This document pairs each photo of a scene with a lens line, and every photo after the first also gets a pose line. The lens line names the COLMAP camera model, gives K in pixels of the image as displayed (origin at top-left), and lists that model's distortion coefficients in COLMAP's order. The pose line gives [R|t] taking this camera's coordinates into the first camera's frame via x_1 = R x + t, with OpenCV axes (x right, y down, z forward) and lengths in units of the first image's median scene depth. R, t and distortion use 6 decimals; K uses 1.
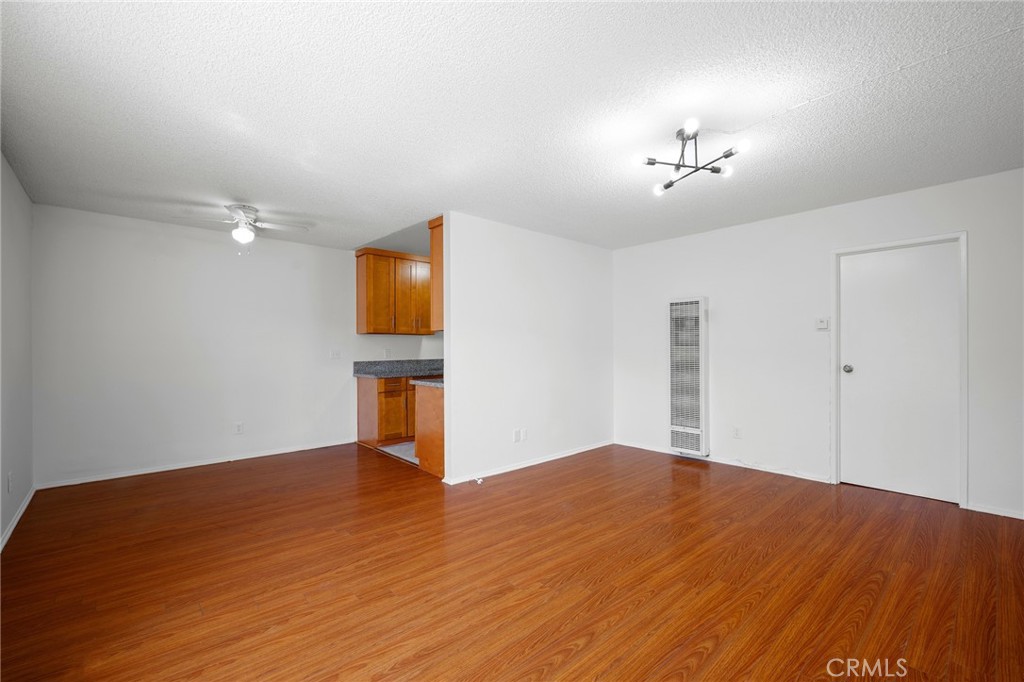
lens RADIAL K [[434.5, 0, 516.4], [0, 434.5, 342.9], [0, 0, 1]] dist [-0.002957, 0.000327]
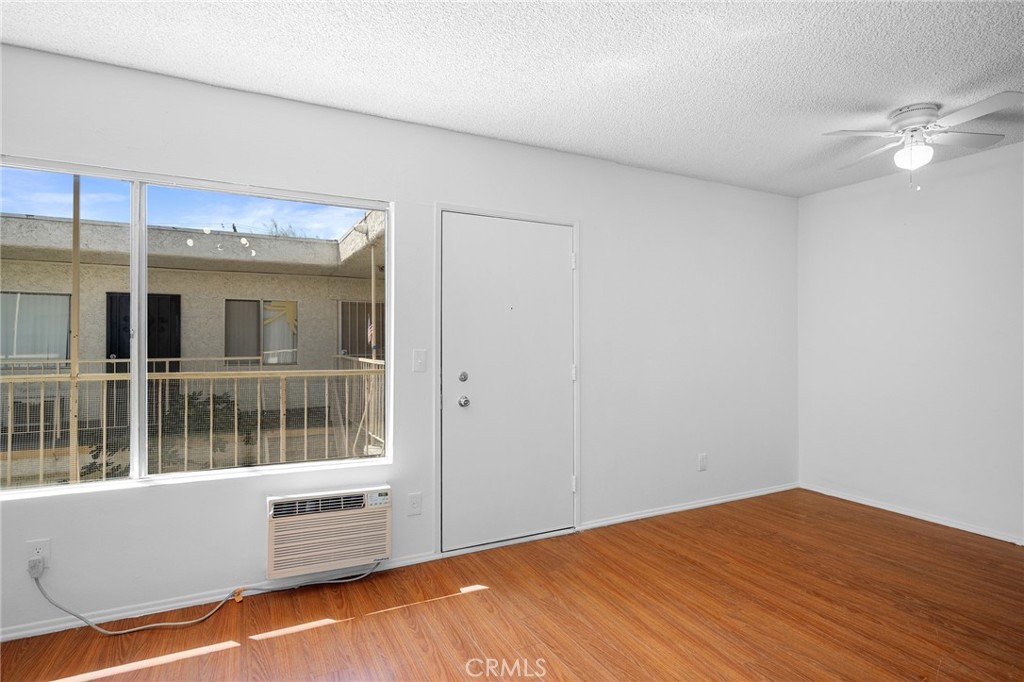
lens RADIAL K [[534.3, 0, 512.4], [0, 534.3, 340.2], [0, 0, 1]] dist [-0.000507, -0.000537]
pose [[-0.252671, -0.001737, -0.967551, 0.286650], [0.007089, 0.999968, -0.003647, 0.005331], [0.967526, -0.007780, -0.252650, 0.849557]]
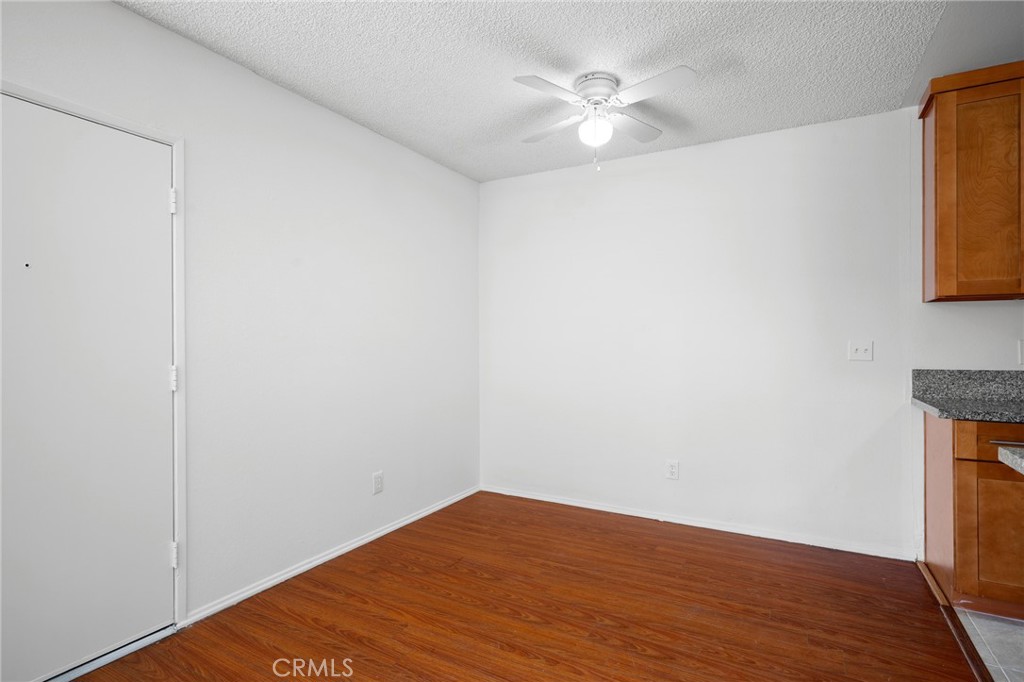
lens RADIAL K [[521.4, 0, 516.9], [0, 521.4, 340.4], [0, 0, 1]] dist [0.001142, 0.000323]
pose [[0.321502, -0.000409, -0.946909, -0.040760], [0.007588, 0.999969, 0.002144, 0.022150], [0.946878, -0.007875, 0.321495, 0.899872]]
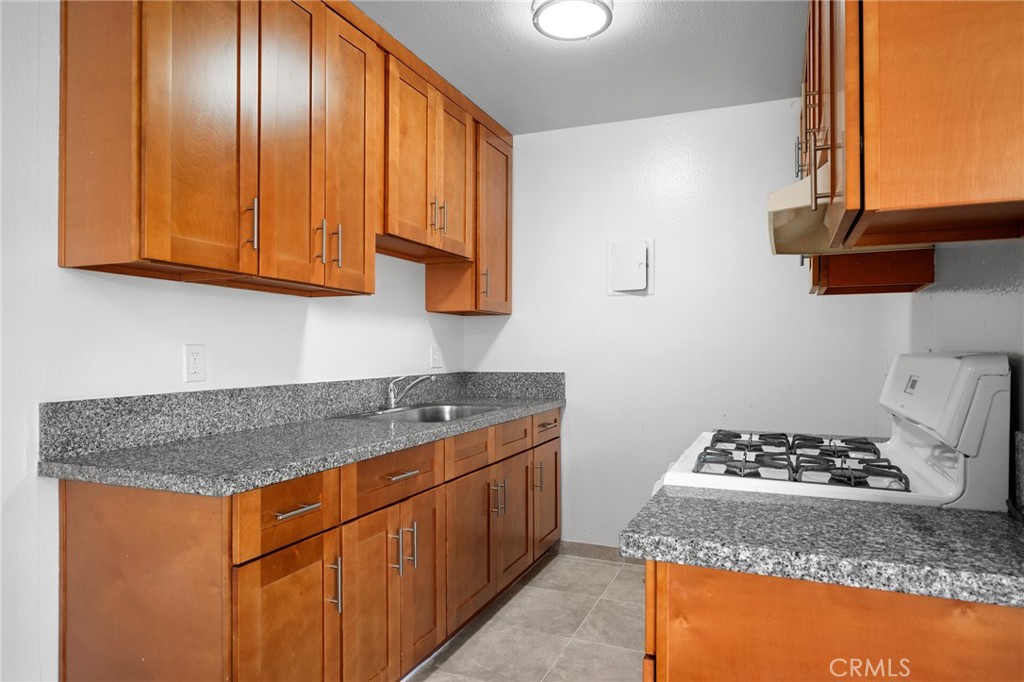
lens RADIAL K [[640.5, 0, 511.3], [0, 640.5, 342.2], [0, 0, 1]] dist [0.003339, -0.000207]
pose [[0.903400, 0.015865, 0.428505, -0.577211], [-0.014483, 0.999874, -0.006486, 0.026833], [-0.428554, -0.000347, 0.903516, 1.204807]]
